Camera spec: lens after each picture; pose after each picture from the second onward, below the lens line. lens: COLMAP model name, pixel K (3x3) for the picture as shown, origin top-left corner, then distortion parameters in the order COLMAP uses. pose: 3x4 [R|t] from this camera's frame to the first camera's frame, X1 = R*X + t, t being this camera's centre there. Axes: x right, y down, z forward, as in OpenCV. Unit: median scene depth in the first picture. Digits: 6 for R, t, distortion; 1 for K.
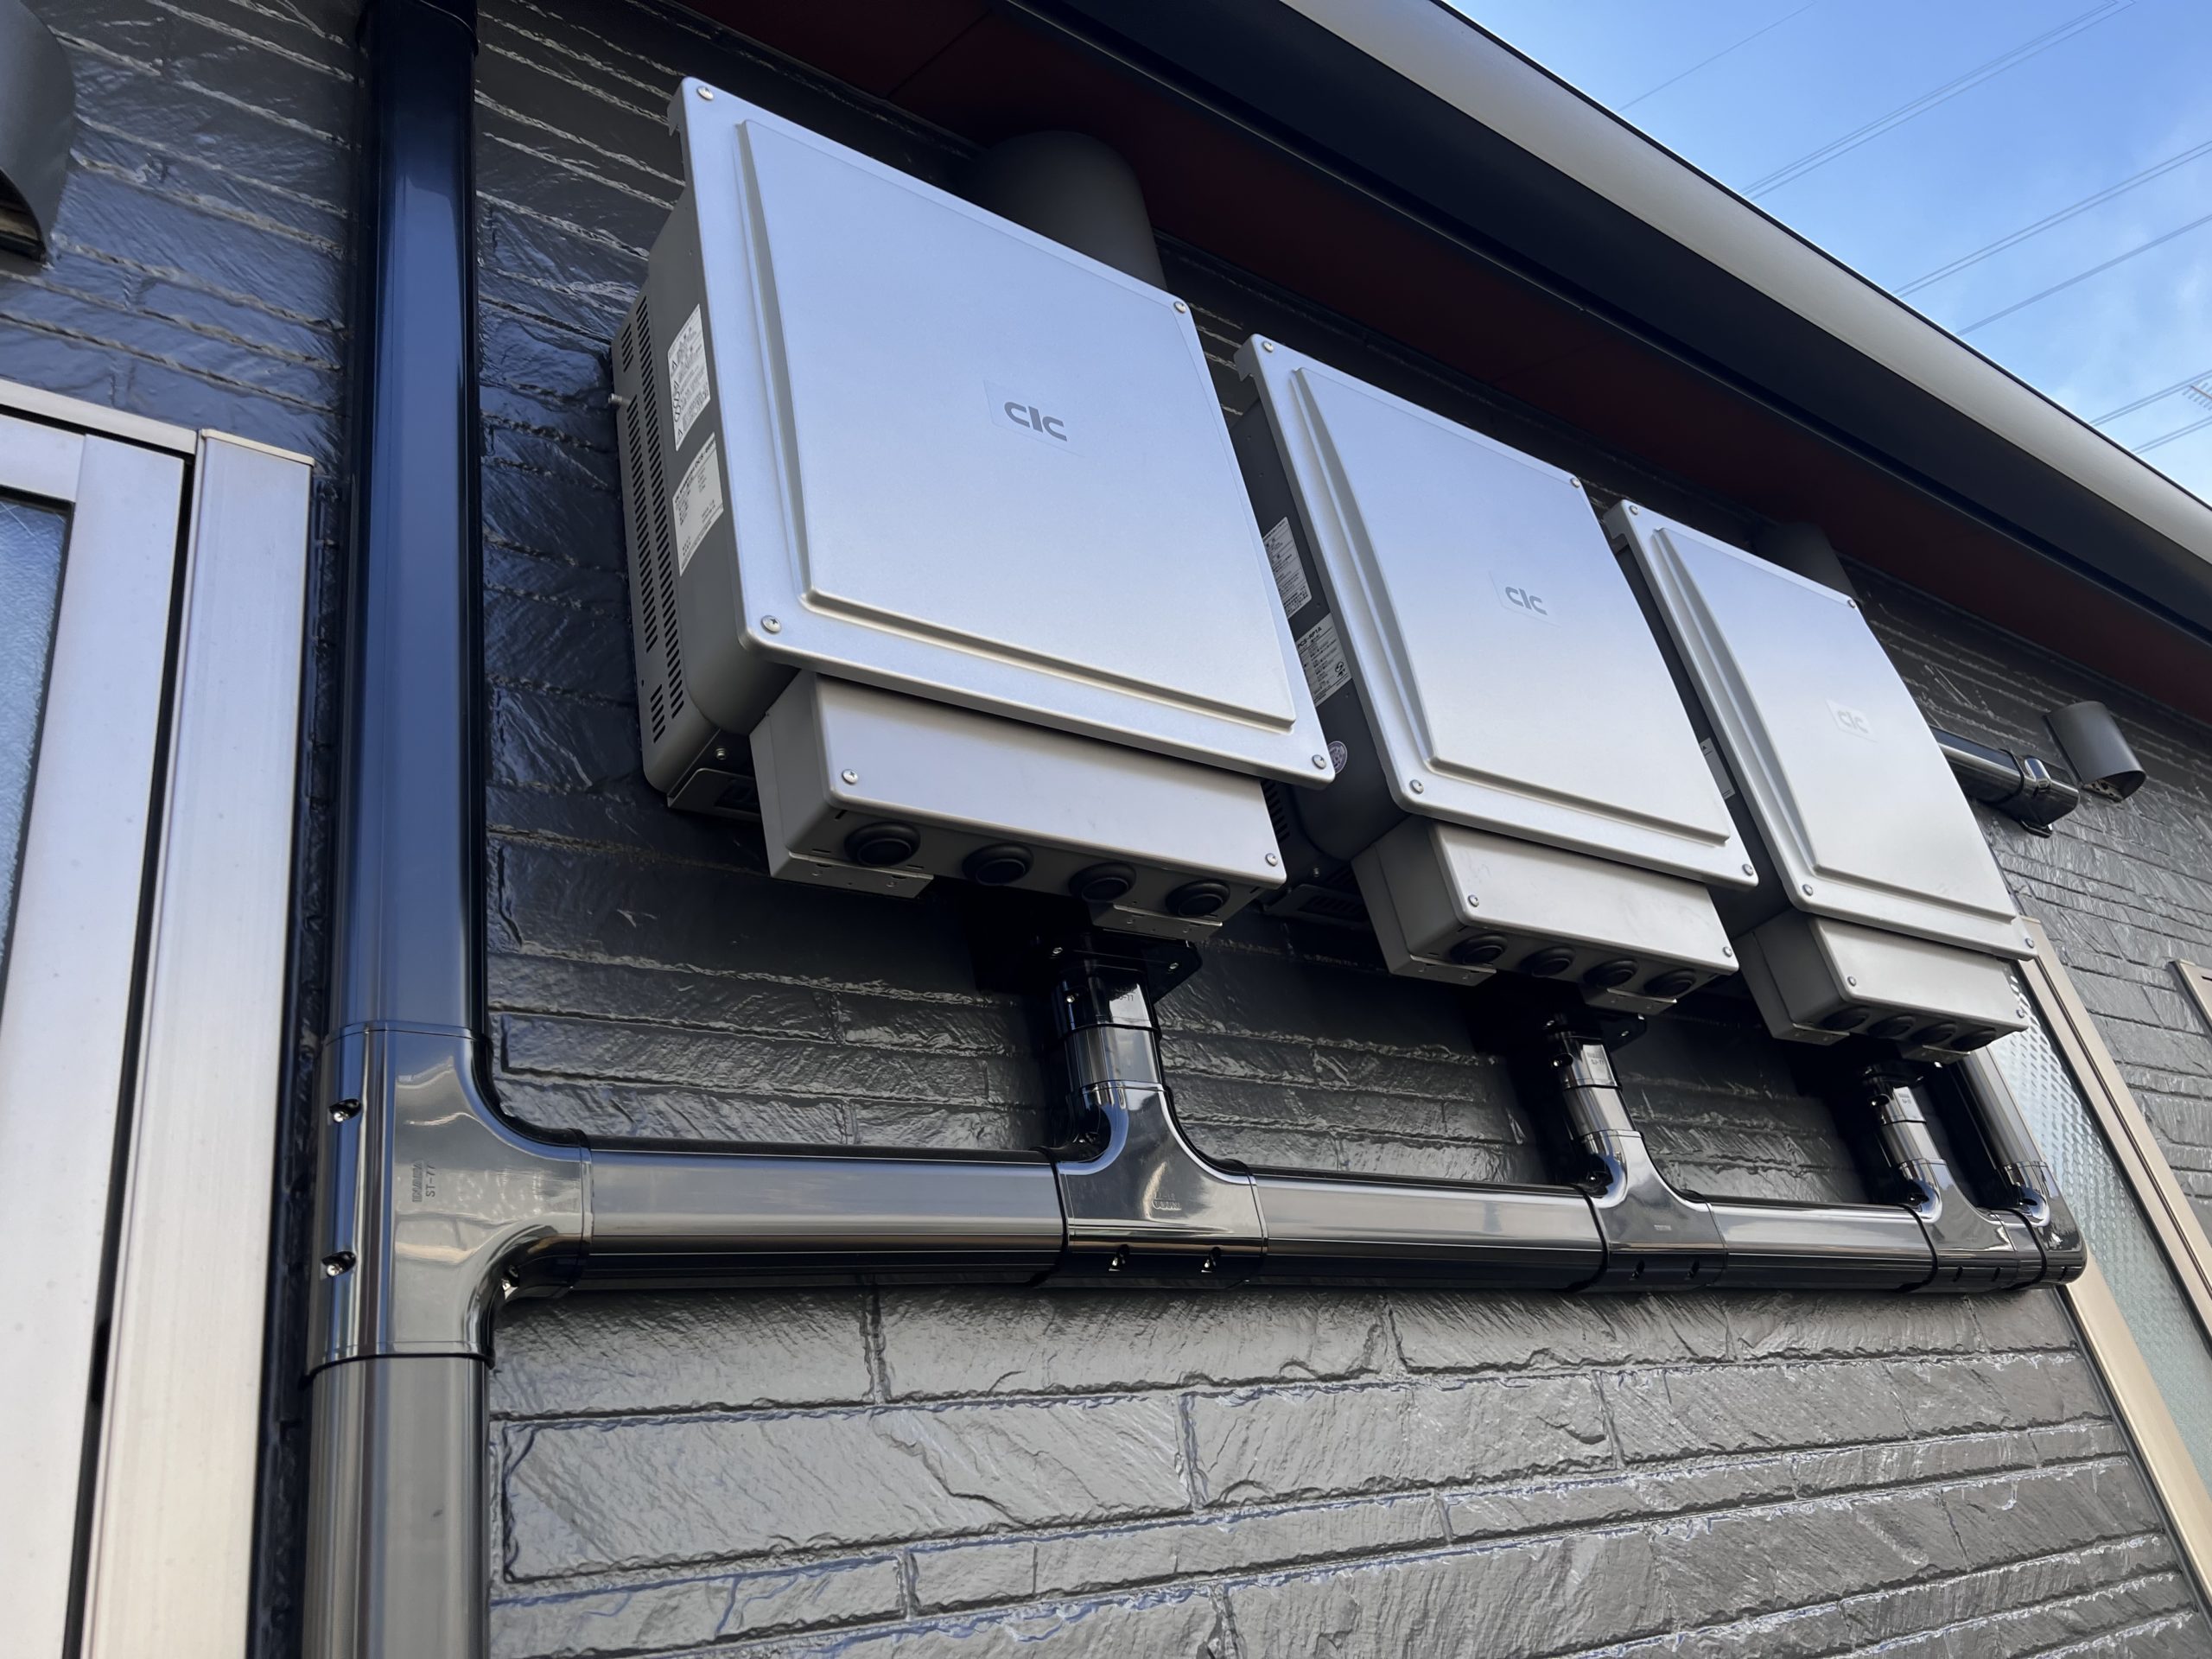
lens RADIAL K [[1656.8, 0, 1102.4], [0, 1656.8, 825.7], [0, 0, 1]] dist [0.036054, -0.044697]
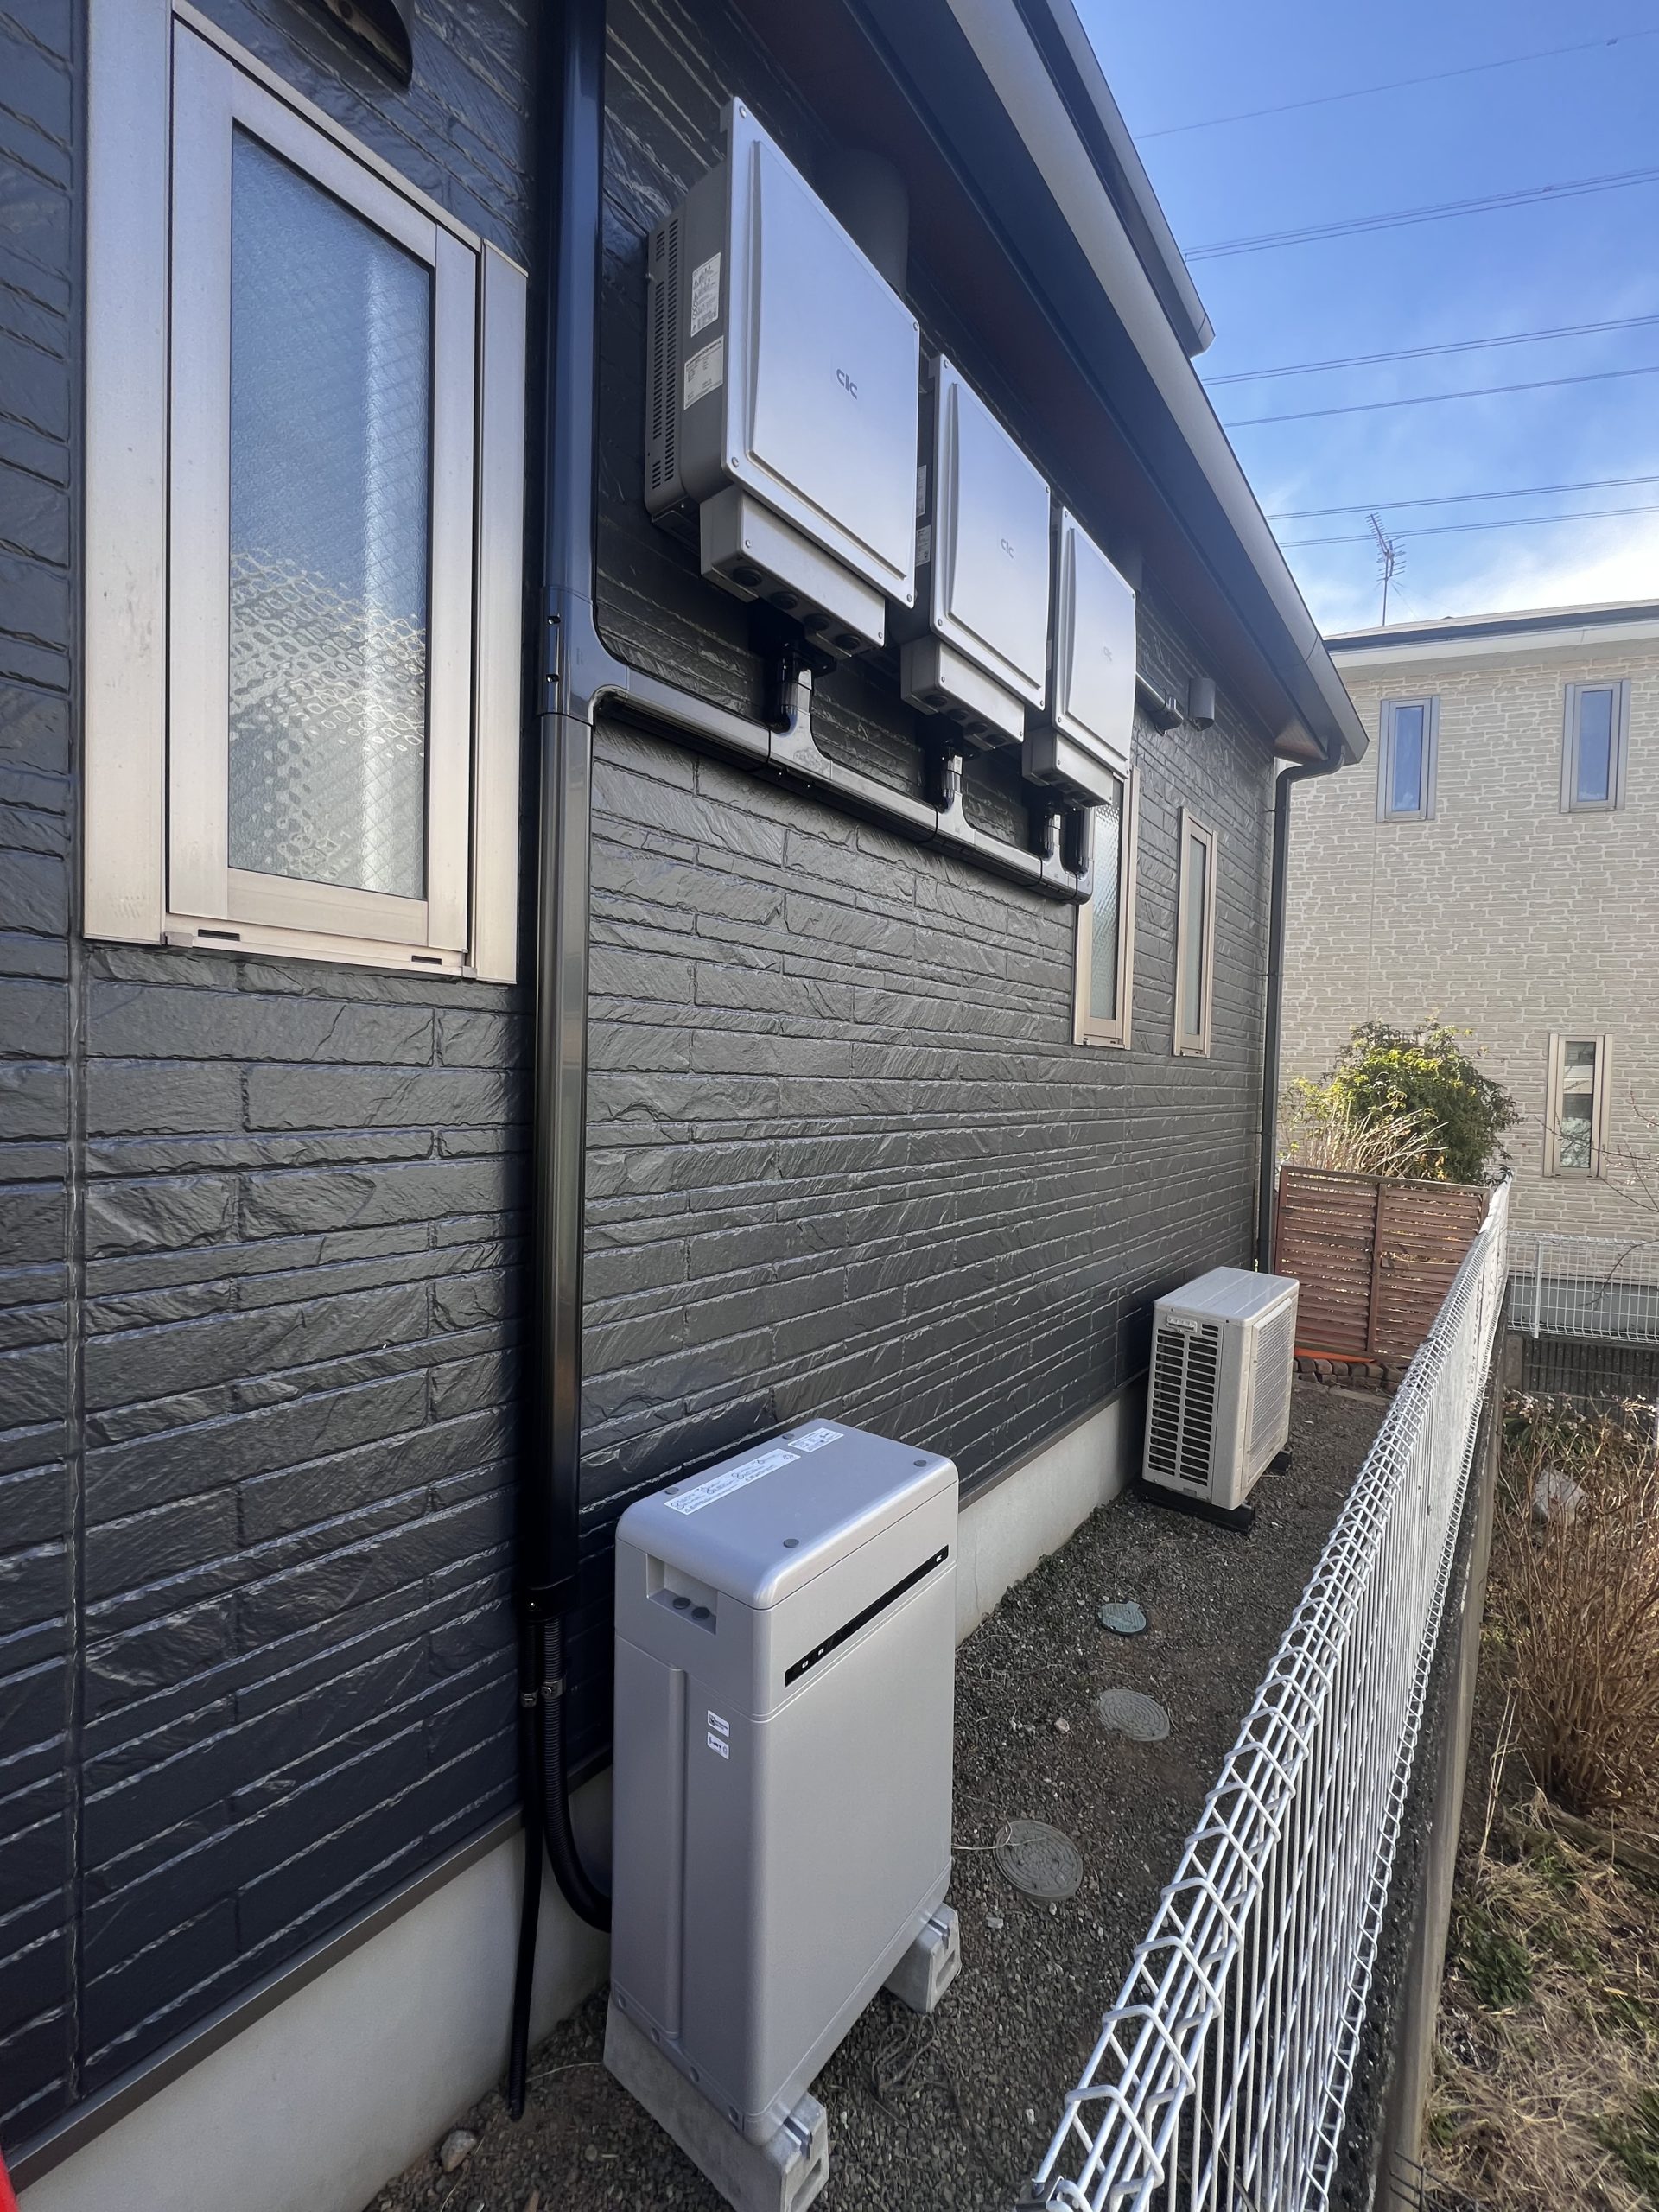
lens RADIAL K [[888.8, 0, 816.6], [0, 888.8, 1110.2], [0, 0, 1]] dist [-0.001194, 0.000367]
pose [[0.943946, 0.204783, 0.258901, -0.165904], [-0.308079, 0.828192, 0.468172, 0.014401], [-0.118546, -0.521692, 0.844858, -0.442728]]
